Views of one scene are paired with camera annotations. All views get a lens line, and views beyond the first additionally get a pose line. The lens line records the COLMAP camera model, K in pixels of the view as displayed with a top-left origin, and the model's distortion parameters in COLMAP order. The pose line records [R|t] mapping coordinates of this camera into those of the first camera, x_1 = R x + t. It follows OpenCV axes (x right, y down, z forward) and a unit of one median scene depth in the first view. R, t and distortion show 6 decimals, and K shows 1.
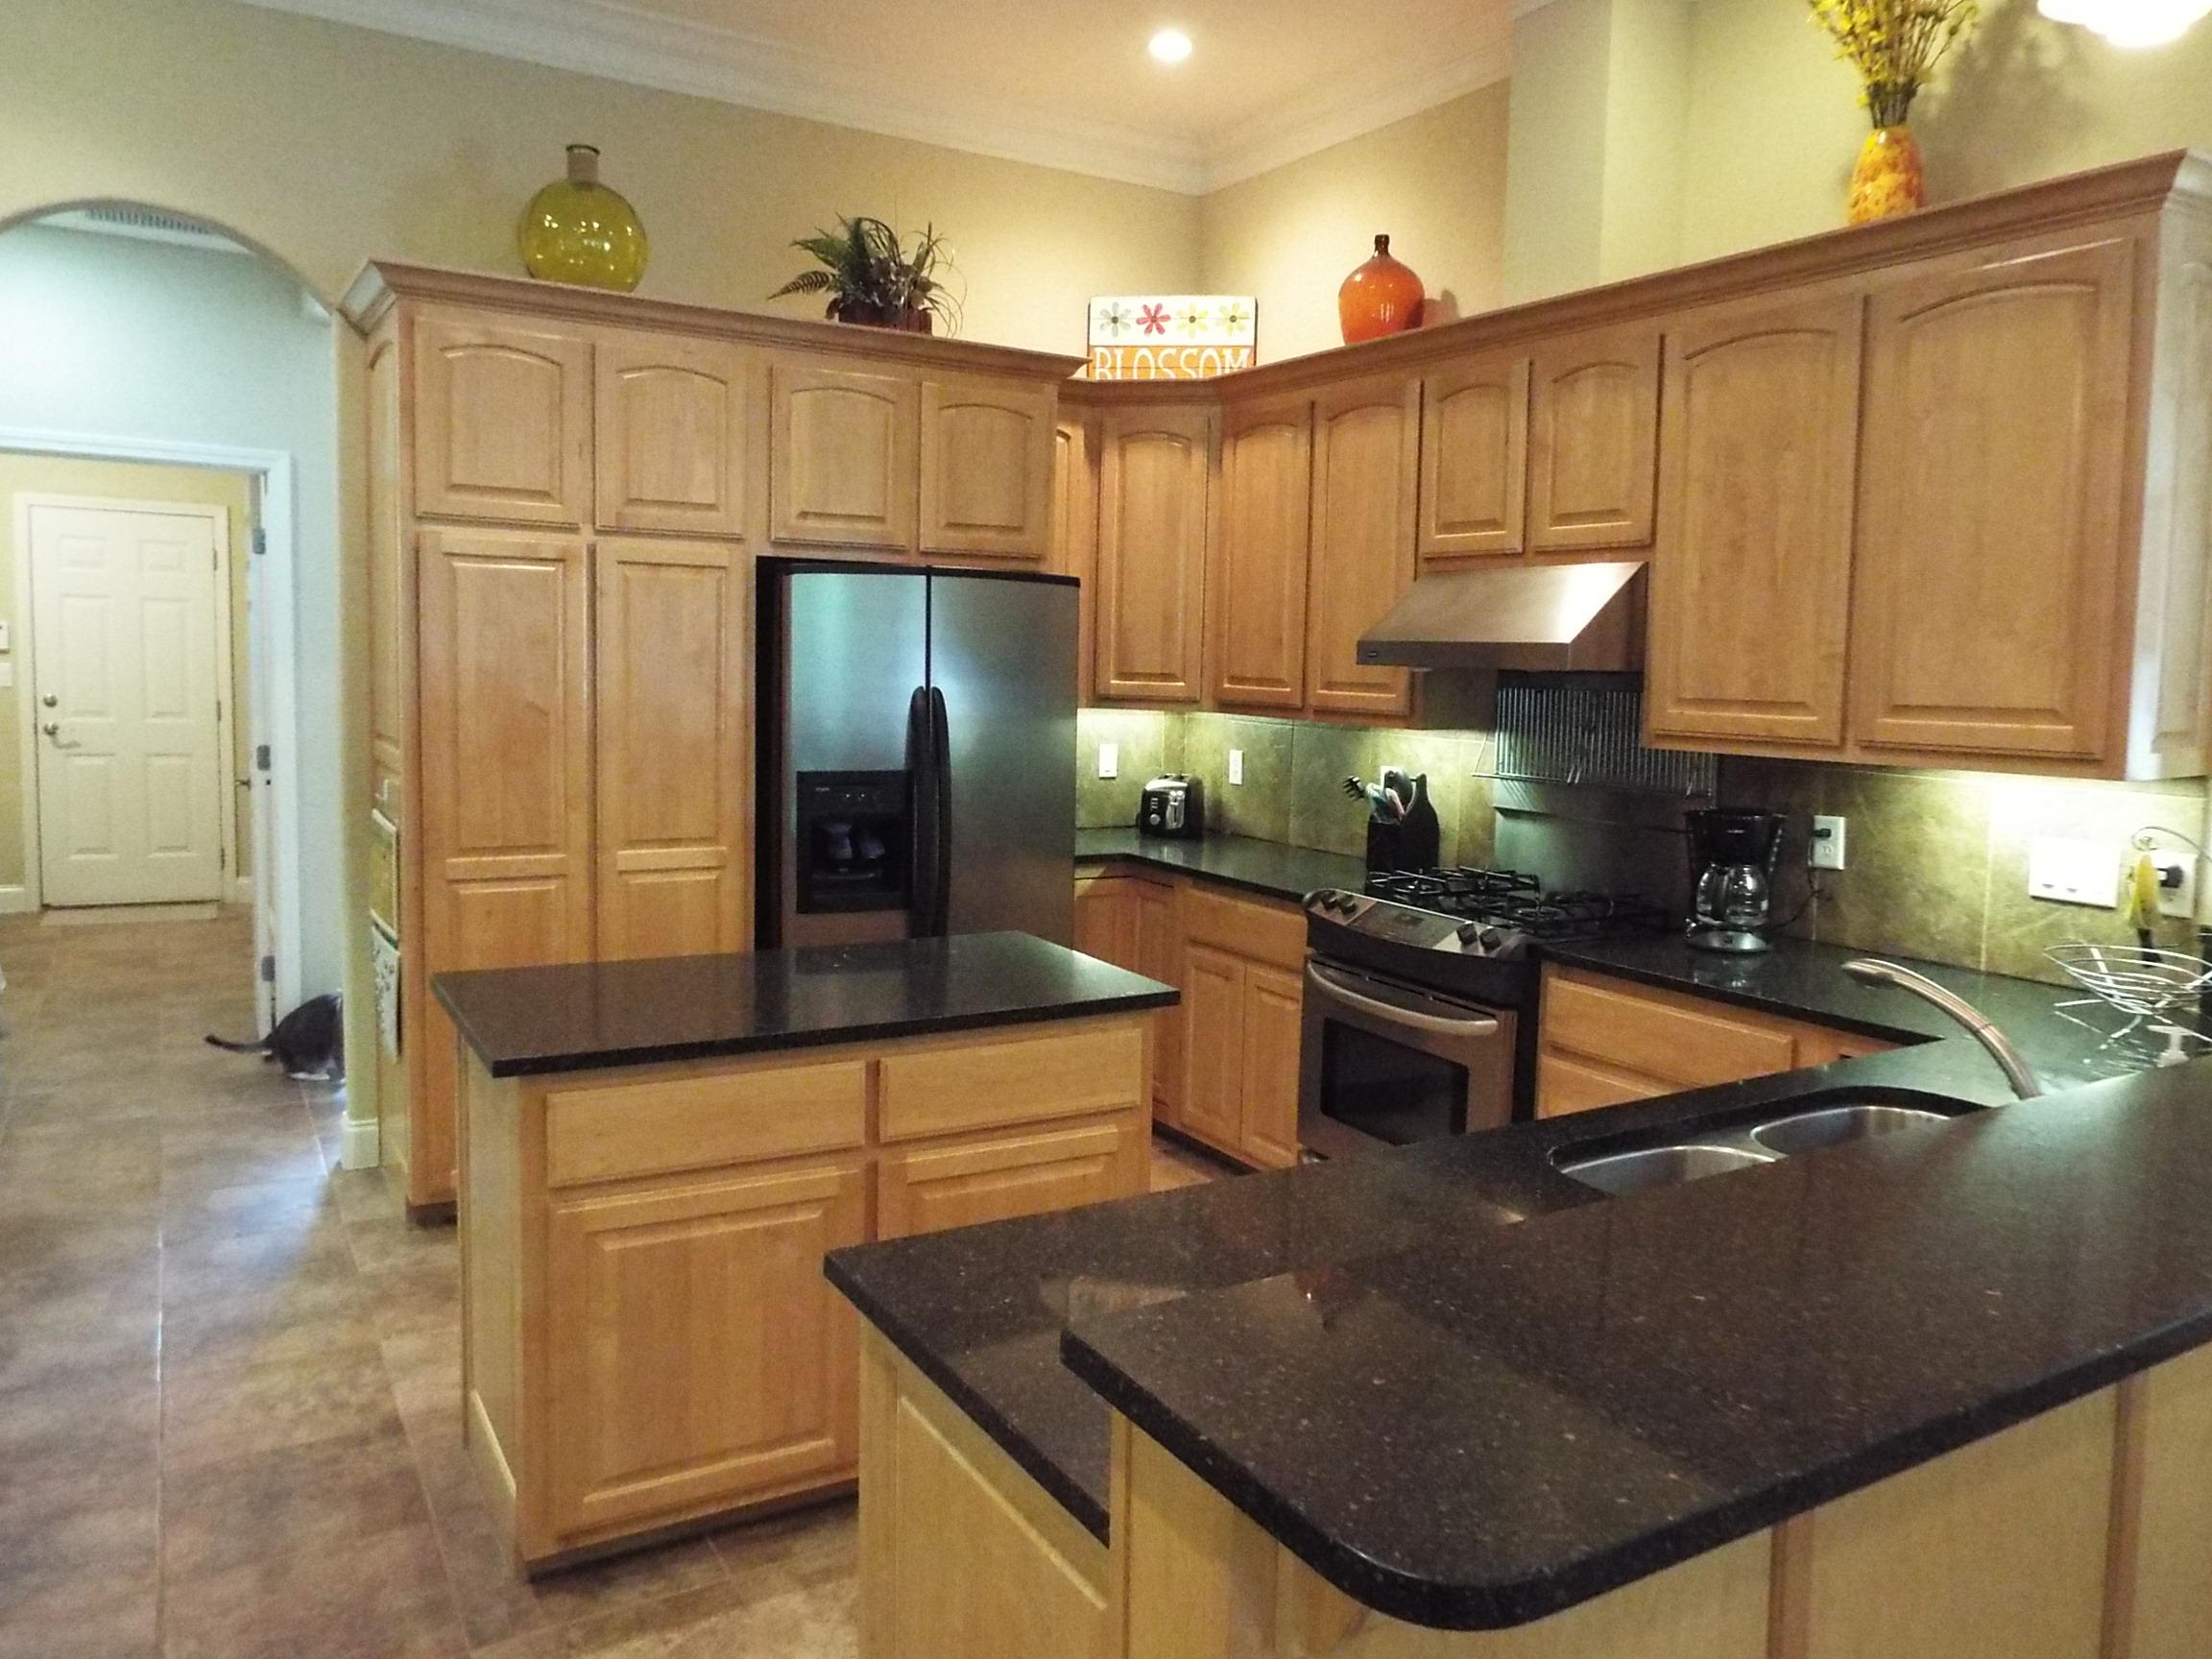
lens RADIAL K [[1611.7, 0, 1125.3], [0, 1611.7, 811.7], [0, 0, 1]] dist [-0.031844, 0.037721]
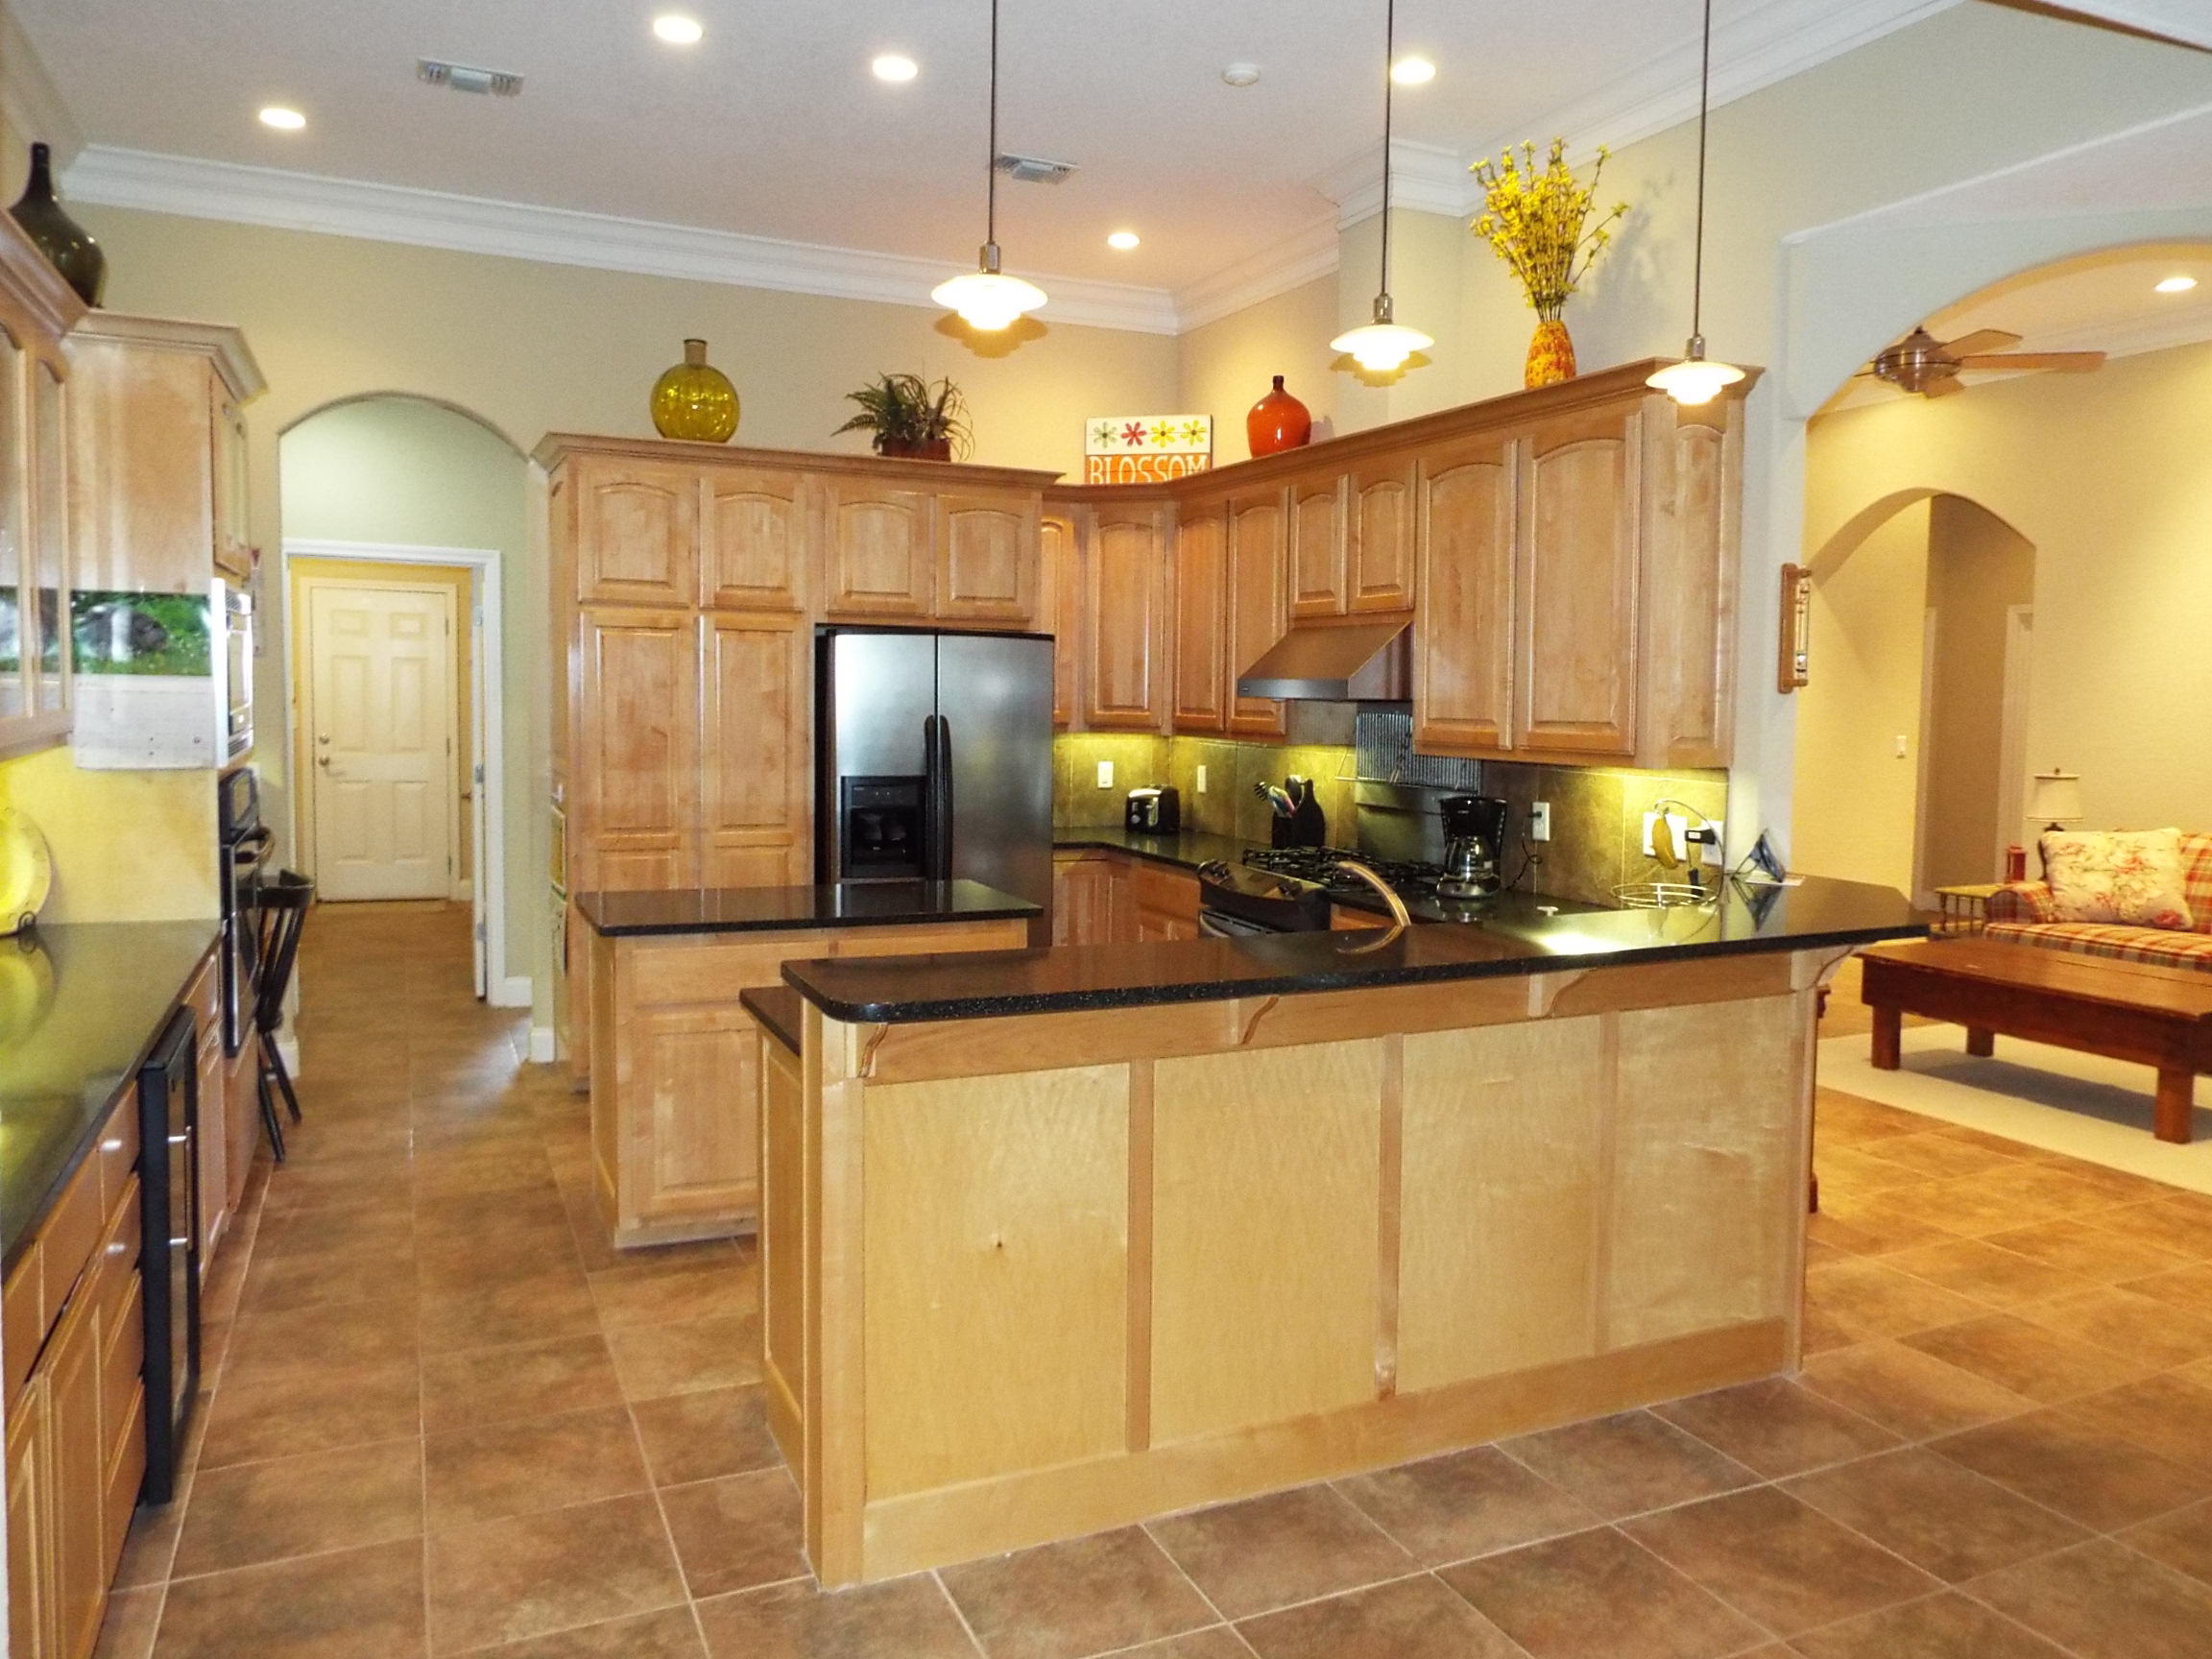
lens RADIAL K [[1595.0, 0, 1117.8], [0, 1595.0, 820.8], [0, 0, 1]] dist [-0.025275, 0.003375]
pose [[0.993423, 0.001117, -0.114493, 0.194879], [-0.003279, 0.999820, -0.018690, 0.038633], [0.114451, 0.018943, 0.993248, -0.350383]]
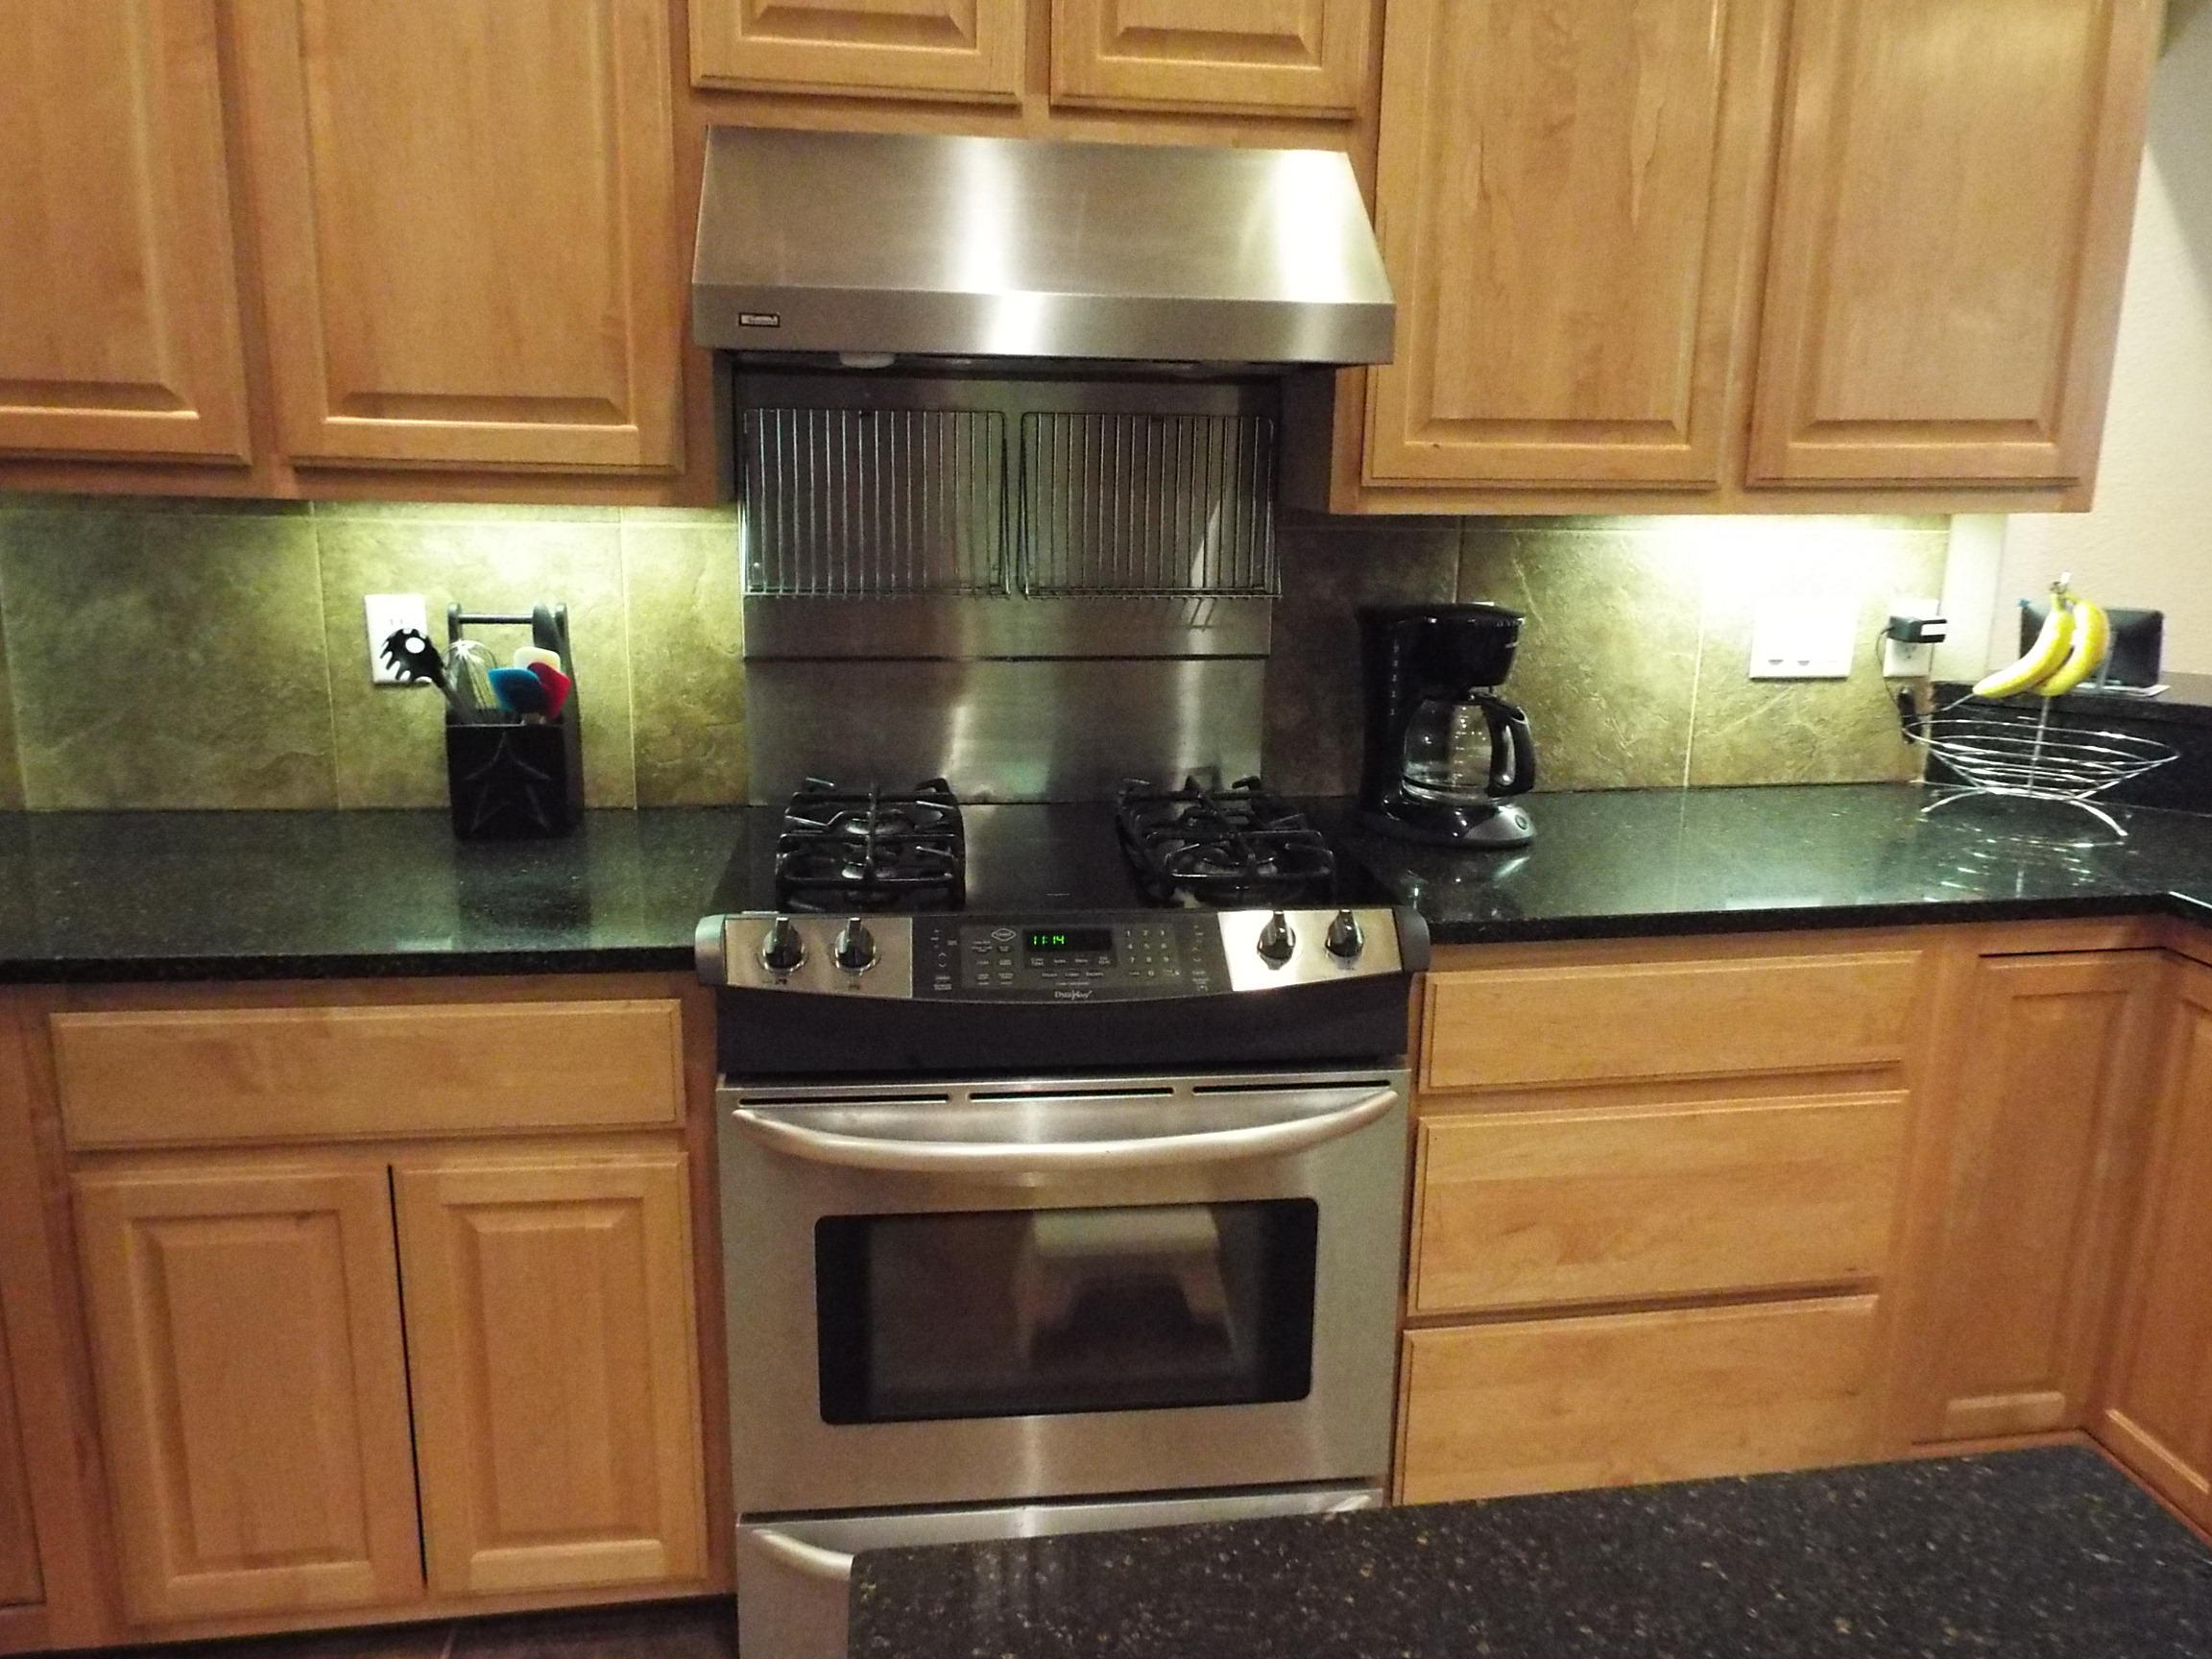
lens RADIAL K [[1545.6, 0, 1097.1], [0, 1545.6, 839.3], [0, 0, 1]] dist [-0.019139, 0.001717]
pose [[0.425780, -0.245812, 0.870797, -0.168617], [0.089450, 0.969112, 0.229828, -0.052139], [-0.900394, -0.019963, 0.434617, 0.721636]]
